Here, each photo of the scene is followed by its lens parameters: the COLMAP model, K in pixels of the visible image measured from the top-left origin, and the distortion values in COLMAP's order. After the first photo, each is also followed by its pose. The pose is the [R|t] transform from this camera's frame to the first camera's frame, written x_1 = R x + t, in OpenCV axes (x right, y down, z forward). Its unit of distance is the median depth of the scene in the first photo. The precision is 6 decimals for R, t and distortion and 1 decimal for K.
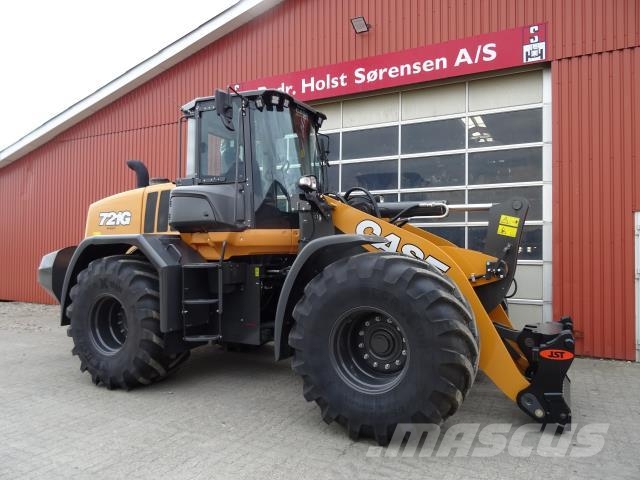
lens RADIAL K [[453.9, 0, 320.1], [0, 453.9, 239.8], [0, 0, 1]] dist [-0.010259, 0.005673]
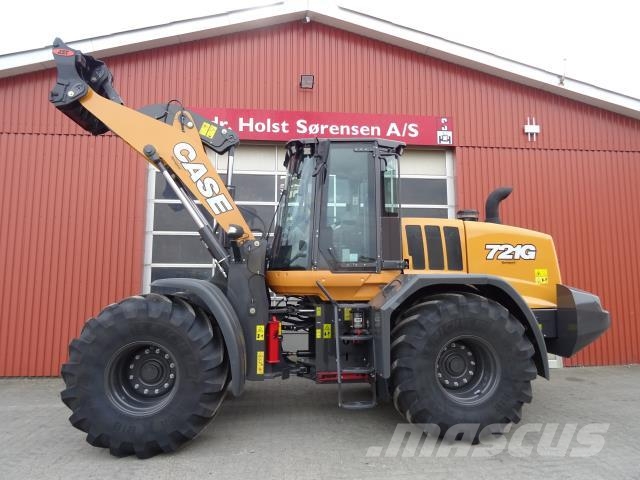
lens RADIAL K [[453.9, 0, 319.2], [0, 453.9, 238.3], [0, 0, 1]] dist [-0.010259, 0.005673]
pose [[0.843370, 0.053831, 0.534631, -0.515401], [-0.007655, 0.996072, -0.088217, -0.002418], [-0.537279, 0.070308, 0.840469, 0.104485]]
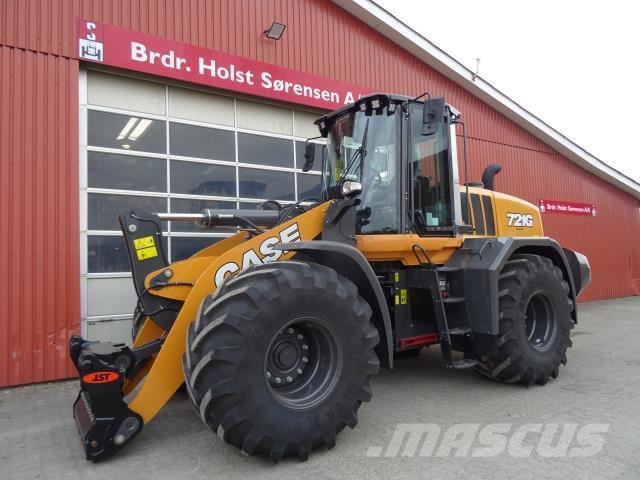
lens RADIAL K [[453.9, 0, 317.9], [0, 453.9, 235.7], [0, 0, 1]] dist [-0.010259, 0.005673]
pose [[0.492629, 0.035360, 0.869521, -0.809074], [0.010425, 0.998863, -0.046526, 0.019814], [-0.870177, 0.031985, 0.491700, 0.512266]]
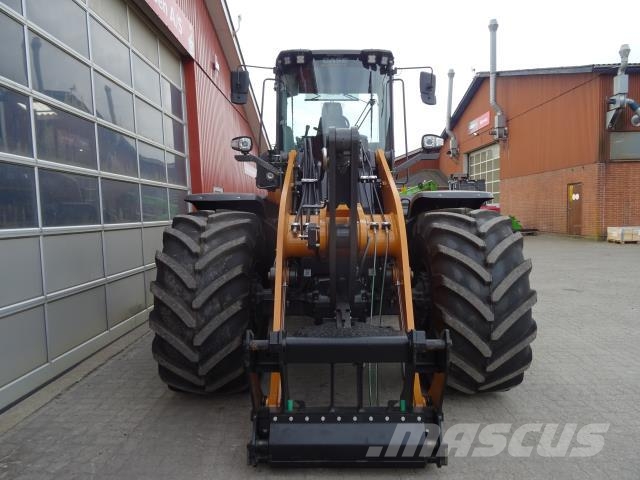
lens RADIAL K [[453.9, 0, 317.9], [0, 453.9, 245.6], [0, 0, 1]] dist [-0.010259, 0.005673]
pose [[-0.449311, -0.058979, 0.891427, -0.773093], [0.001123, 0.997780, 0.066581, 0.031332], [-0.893375, 0.030917, -0.448247, 1.237479]]
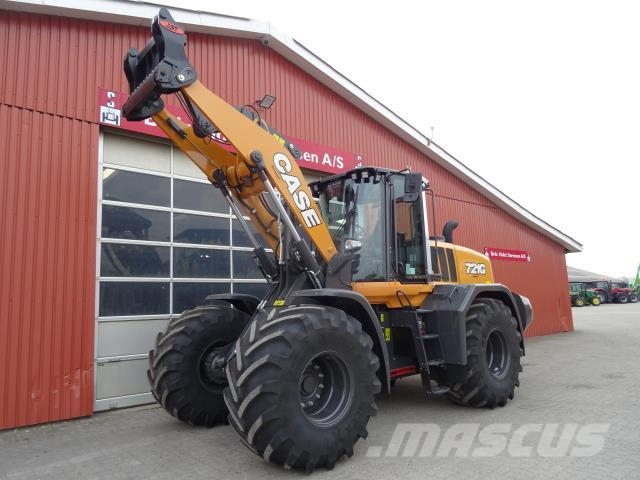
lens RADIAL K [[453.9, 0, 318.7], [0, 453.9, 235.2], [0, 0, 1]] dist [-0.010259, 0.005673]
pose [[0.380989, 0.117479, 0.917086, -0.985024], [0.014466, 0.991016, -0.132959, 0.009856], [-0.924466, 0.063923, 0.375867, 0.542179]]
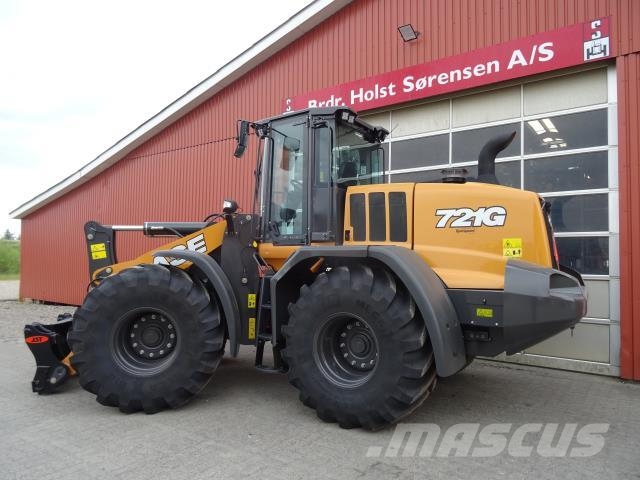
lens RADIAL K [[453.9, 0, 319.9], [0, 453.9, 240.0], [0, 0, 1]] dist [-0.010259, 0.005673]
pose [[0.988580, -0.000083, -0.150700, 0.053959], [-0.003723, 0.999681, -0.024975, -0.000292], [0.150654, 0.025250, 0.988264, 0.014070]]
